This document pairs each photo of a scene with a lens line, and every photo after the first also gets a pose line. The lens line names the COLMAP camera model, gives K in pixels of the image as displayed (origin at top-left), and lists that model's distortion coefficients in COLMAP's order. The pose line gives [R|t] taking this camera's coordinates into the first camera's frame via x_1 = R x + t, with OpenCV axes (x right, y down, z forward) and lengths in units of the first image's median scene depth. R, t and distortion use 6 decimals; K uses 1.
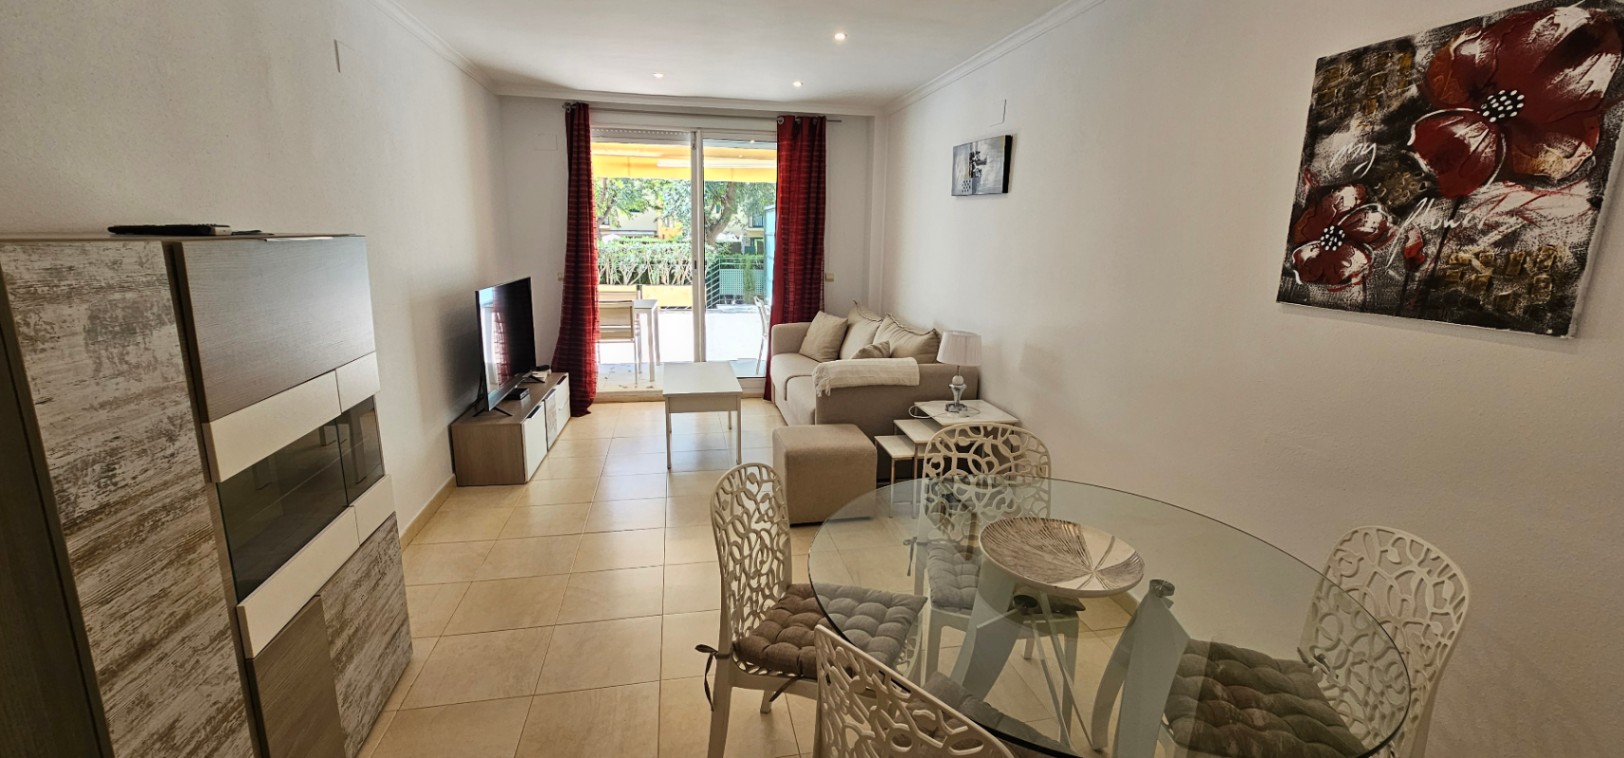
lens RADIAL K [[661.3, 0, 805.9], [0, 661.3, 376.5], [0, 0, 1]] dist [-0.000890, -0.000460]
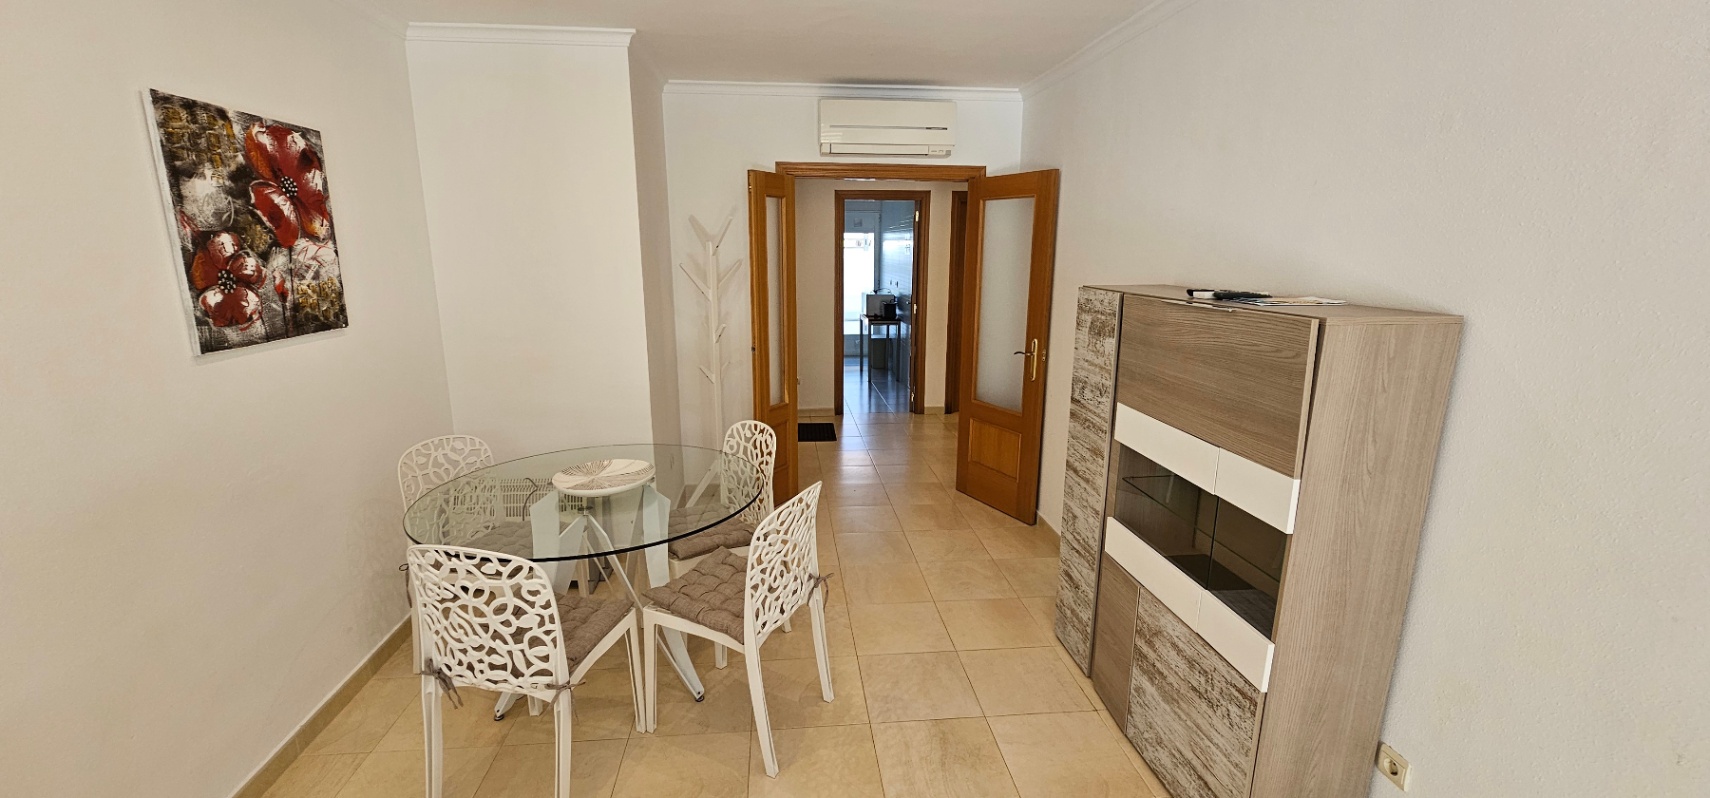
lens RADIAL K [[696.3, 0, 847.9], [0, 696.3, 398.0], [0, 0, 1]] dist [-0.000890, -0.000460]
pose [[-0.995794, -0.040979, 0.081951, -0.342759], [-0.002749, 0.907374, 0.420316, -0.632789], [-0.091584, 0.418323, -0.903669, 2.469682]]
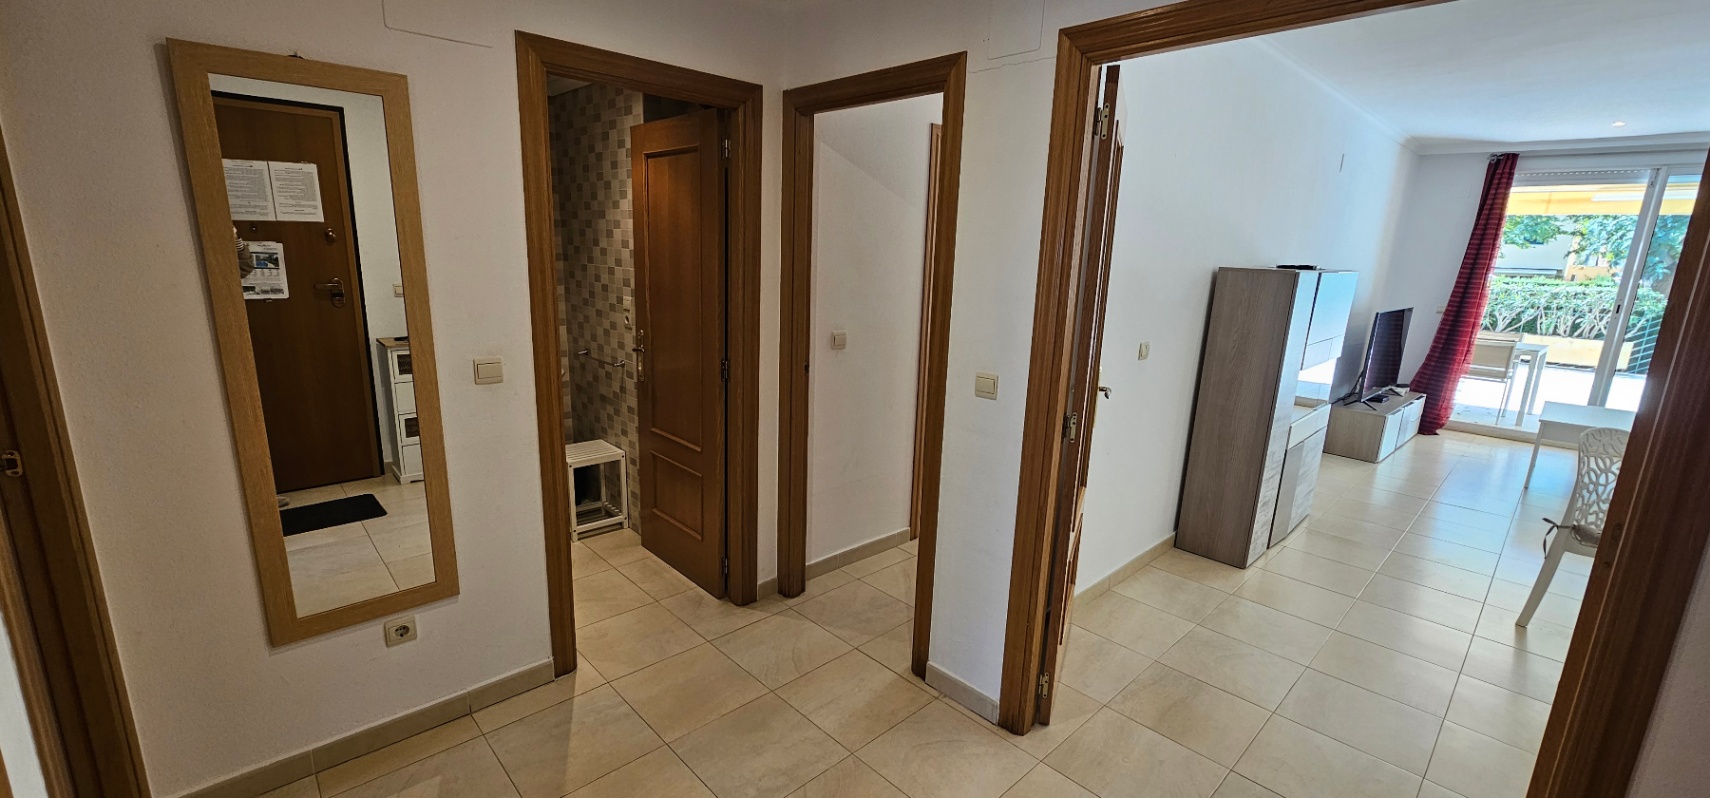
lens RADIAL K [[696.3, 0, 848.2], [0, 696.3, 402.8], [0, 0, 1]] dist [-0.000890, -0.000460]
pose [[0.535659, 0.185066, -0.823905, 0.021028], [-0.199928, 0.975743, 0.089190, 0.022701], [0.820426, 0.116946, 0.559666, -0.106899]]
